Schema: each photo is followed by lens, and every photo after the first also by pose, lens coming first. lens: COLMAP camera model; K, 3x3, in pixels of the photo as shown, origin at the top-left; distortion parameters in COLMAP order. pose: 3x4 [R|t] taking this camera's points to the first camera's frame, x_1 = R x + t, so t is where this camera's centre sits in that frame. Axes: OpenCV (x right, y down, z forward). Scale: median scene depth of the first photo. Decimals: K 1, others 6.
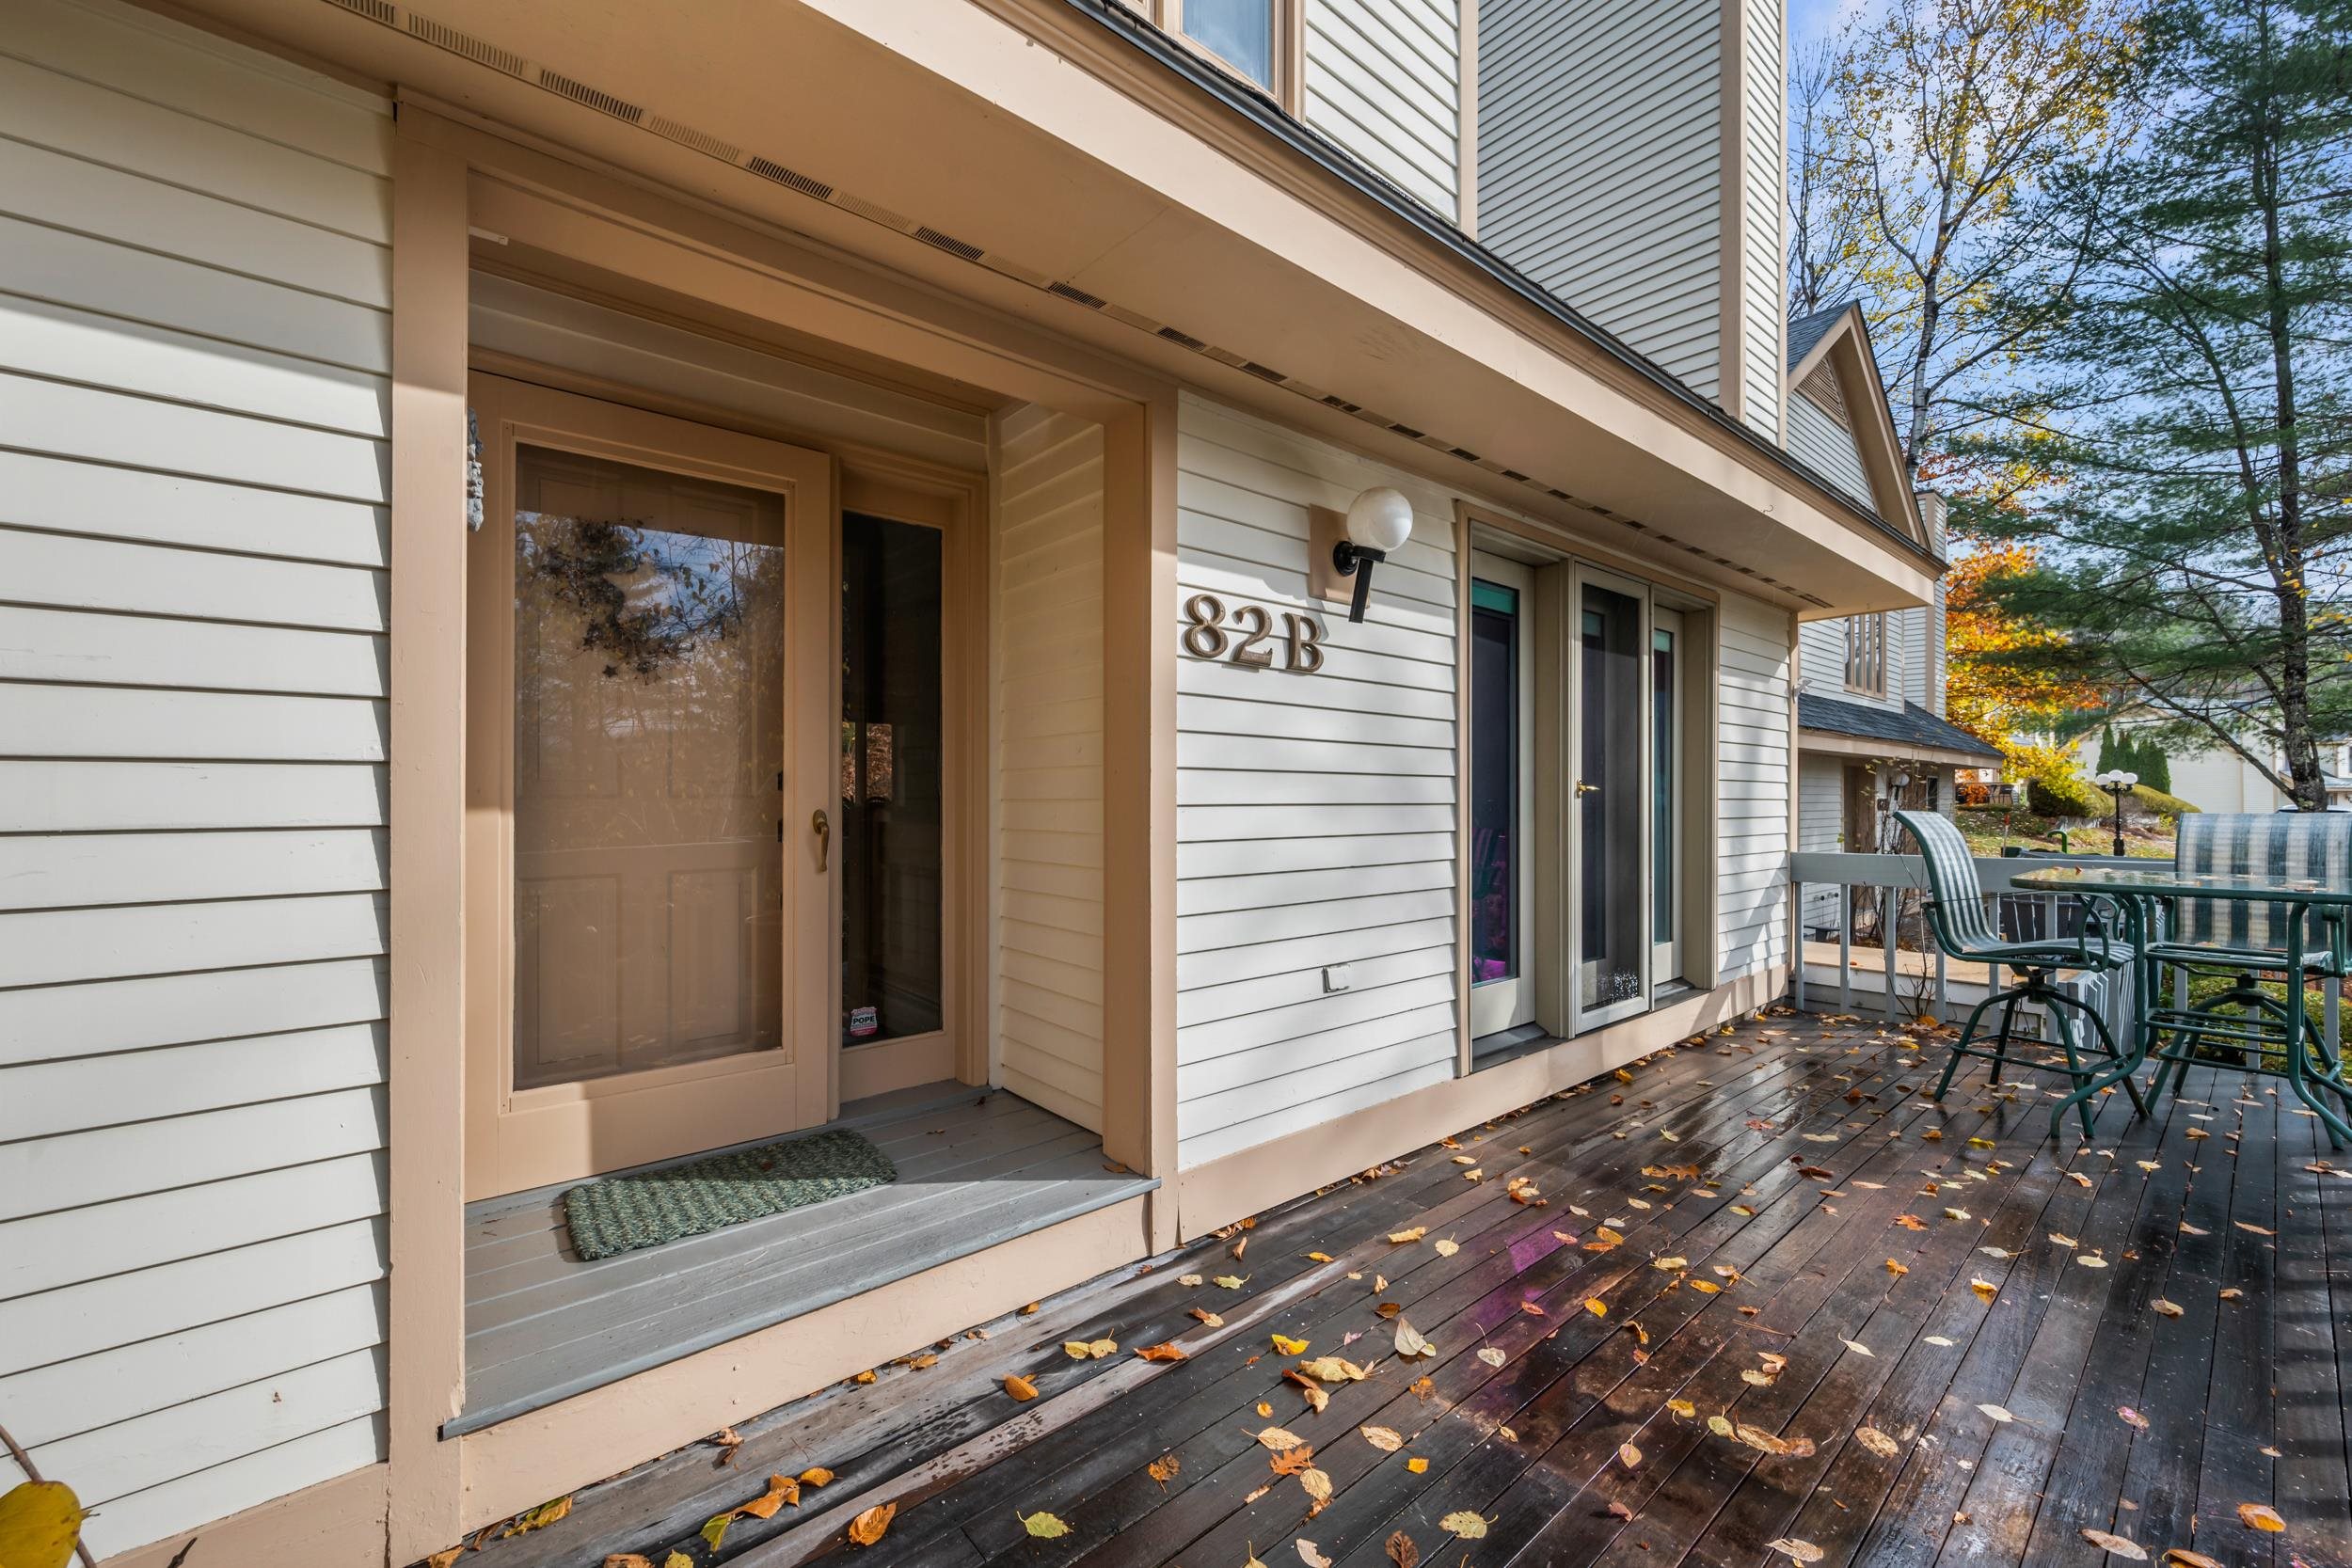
lens RADIAL K [[925.1, 0, 1187.5], [0, 925.1, 777.7], [0, 0, 1]] dist [-0.000447, -0.000659]
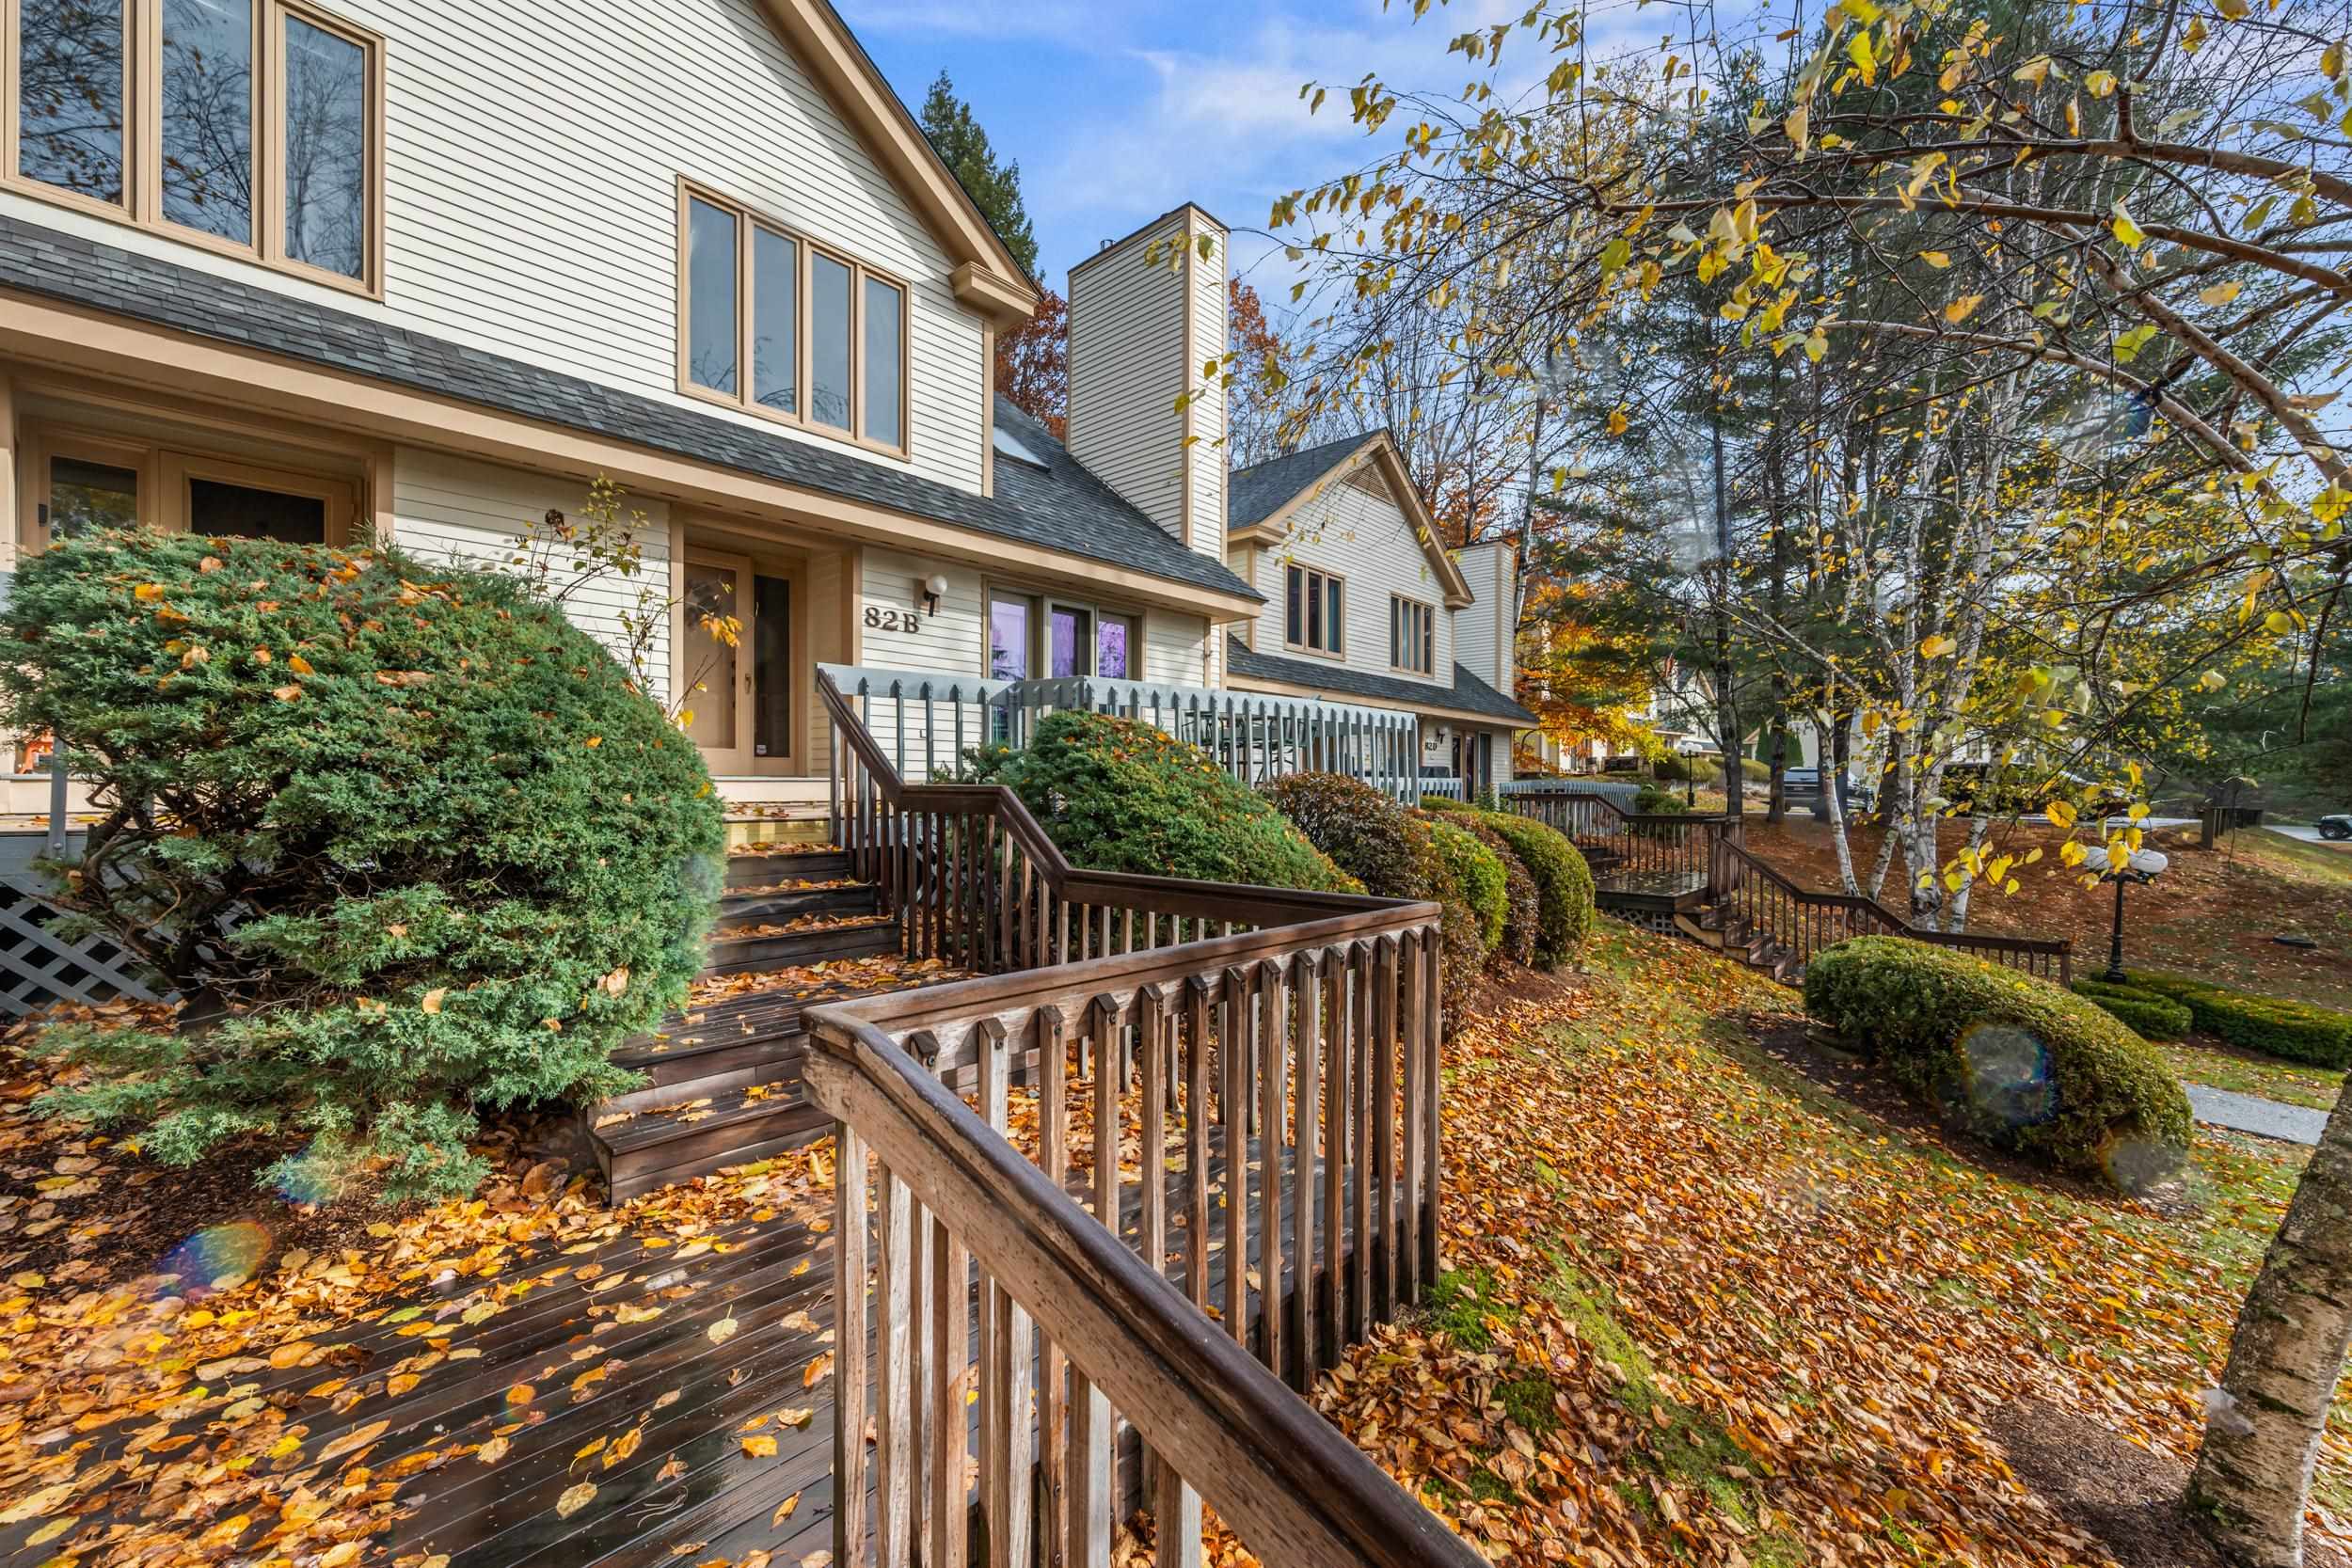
lens RADIAL K [[925.1, 0, 1180.4], [0, 925.1, 784.5], [0, 0, 1]] dist [-0.000447, -0.000659]
pose [[0.990917, 0.005946, 0.134343, 0.625687], [-0.007996, 0.999860, 0.014723, 0.355120], [-0.134236, -0.015663, 0.990826, -2.284094]]
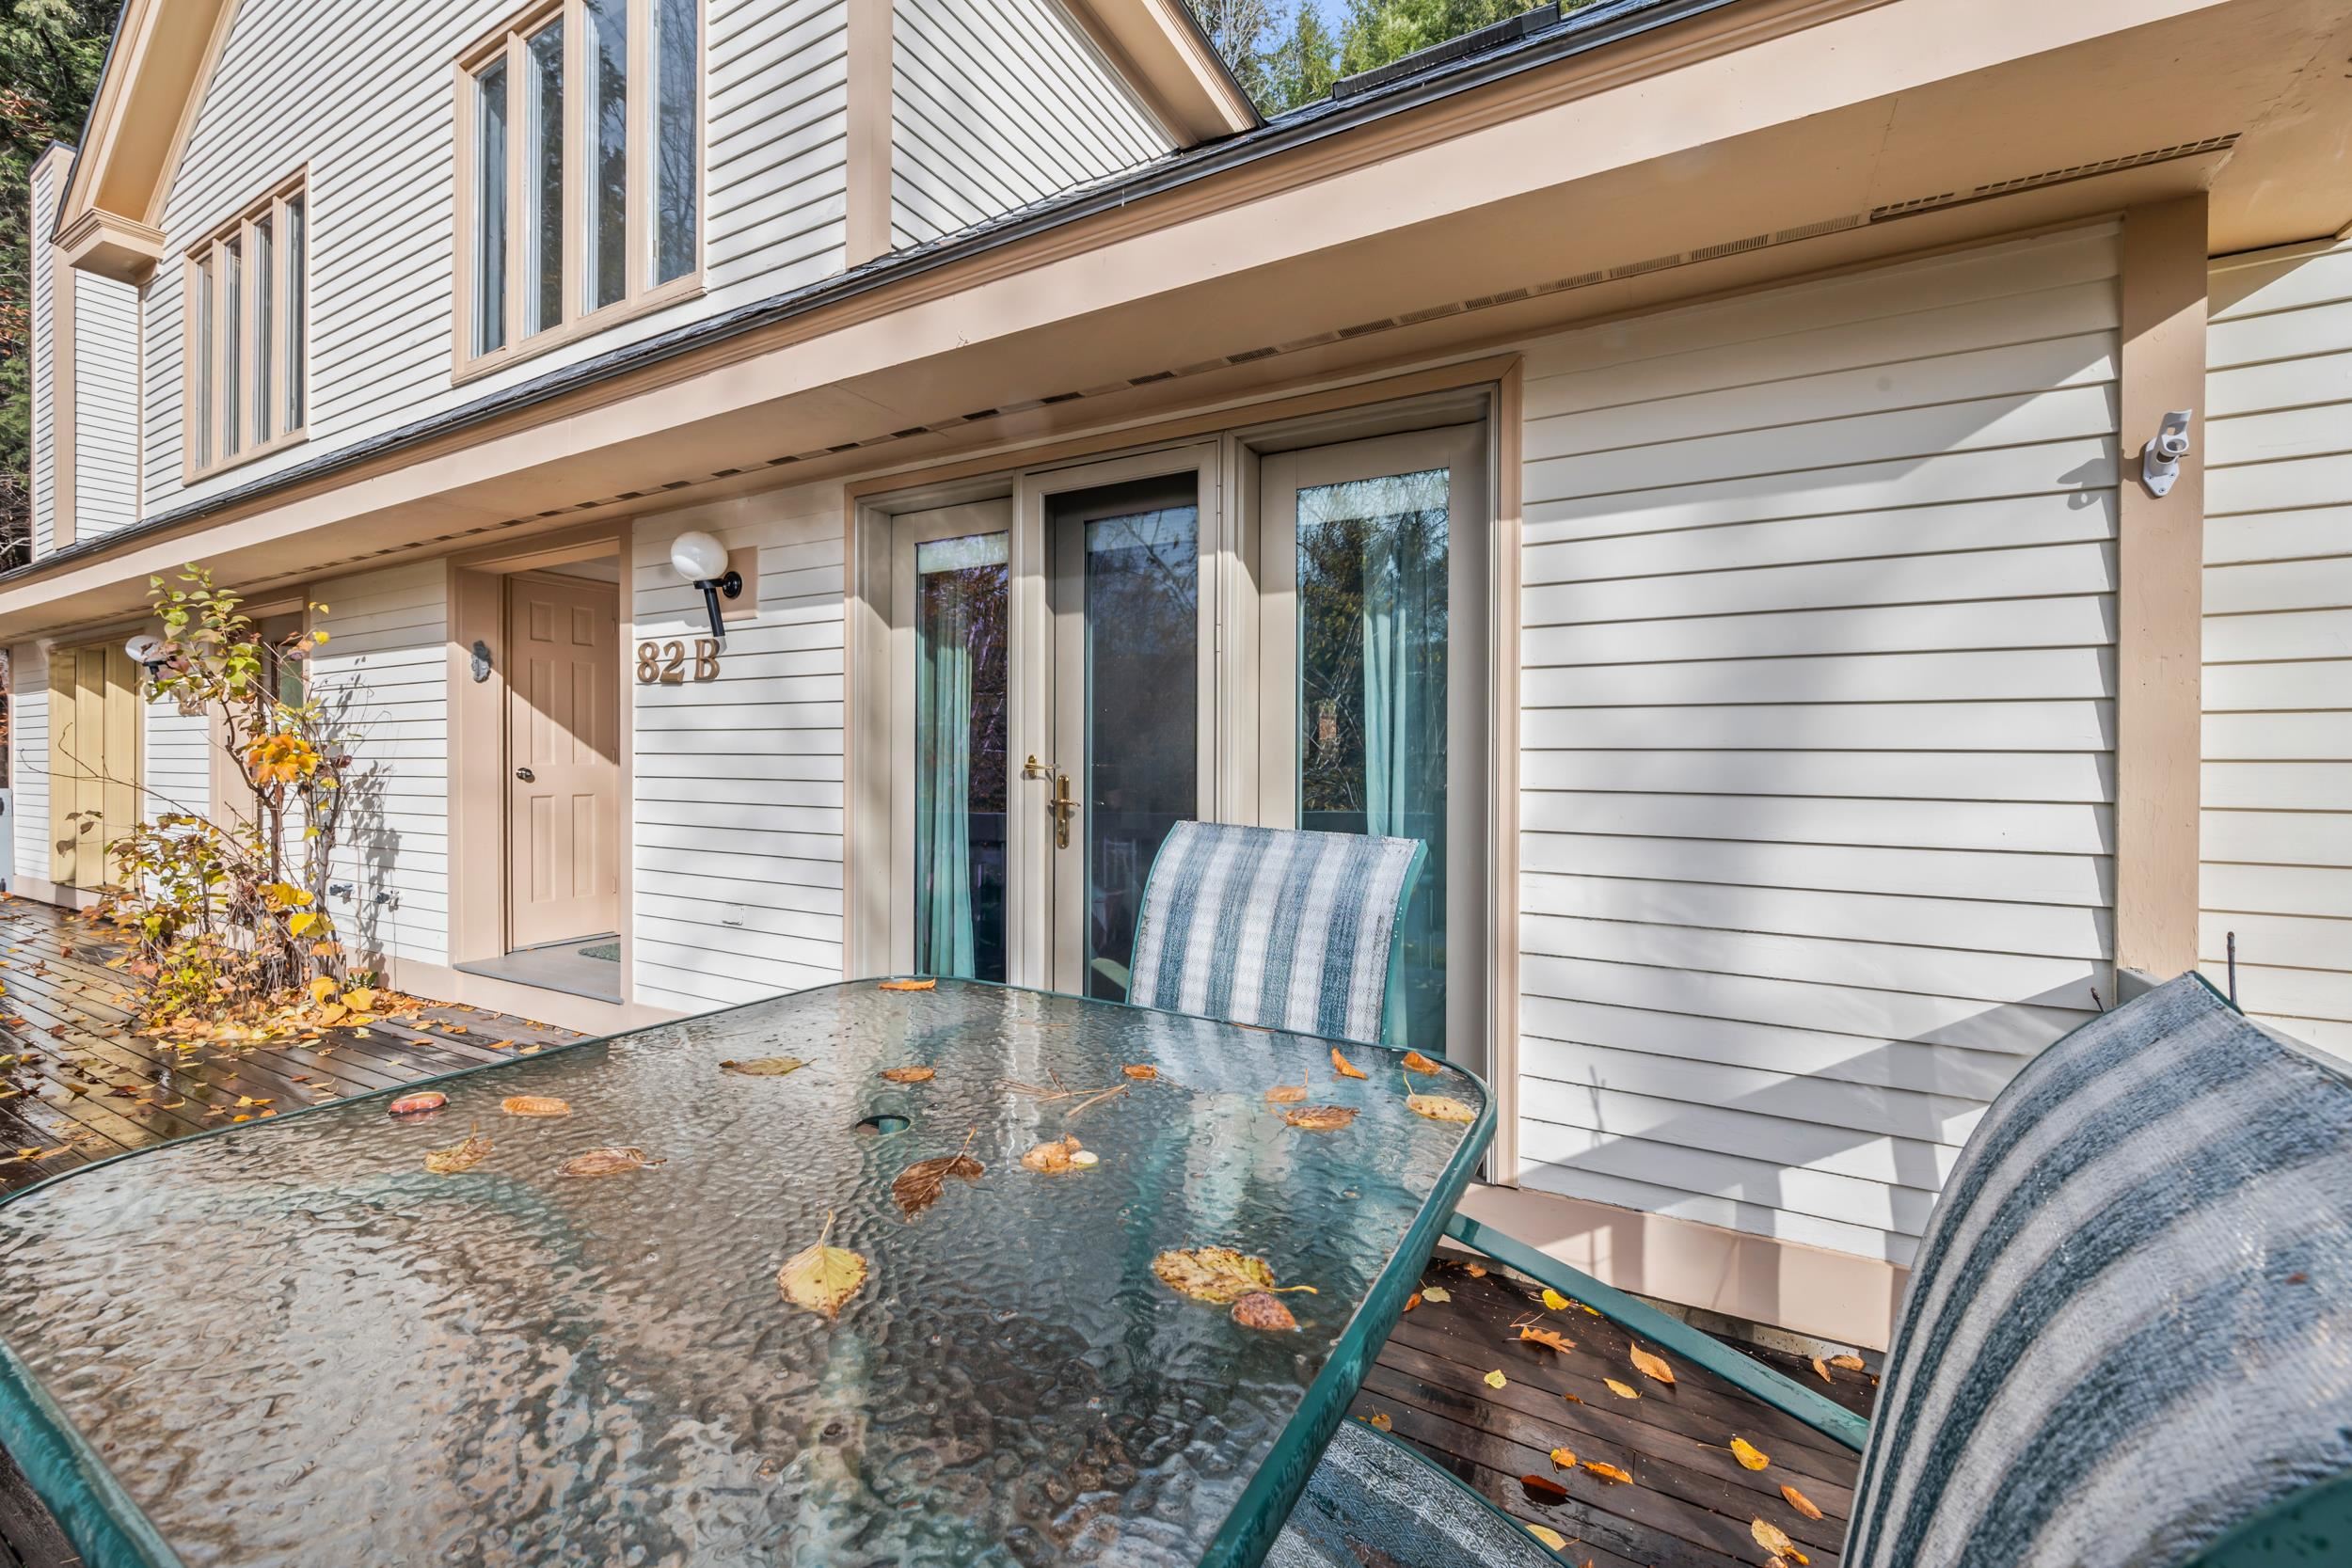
lens RADIAL K [[925.1, 0, 1180.2], [0, 925.1, 771.9], [0, 0, 1]] dist [-0.000447, -0.000659]
pose [[0.348815, 0.008107, -0.937156, 1.690099], [0.005781, 0.999925, 0.010802, 0.010357], [0.937174, -0.009185, 0.348742, 1.209963]]
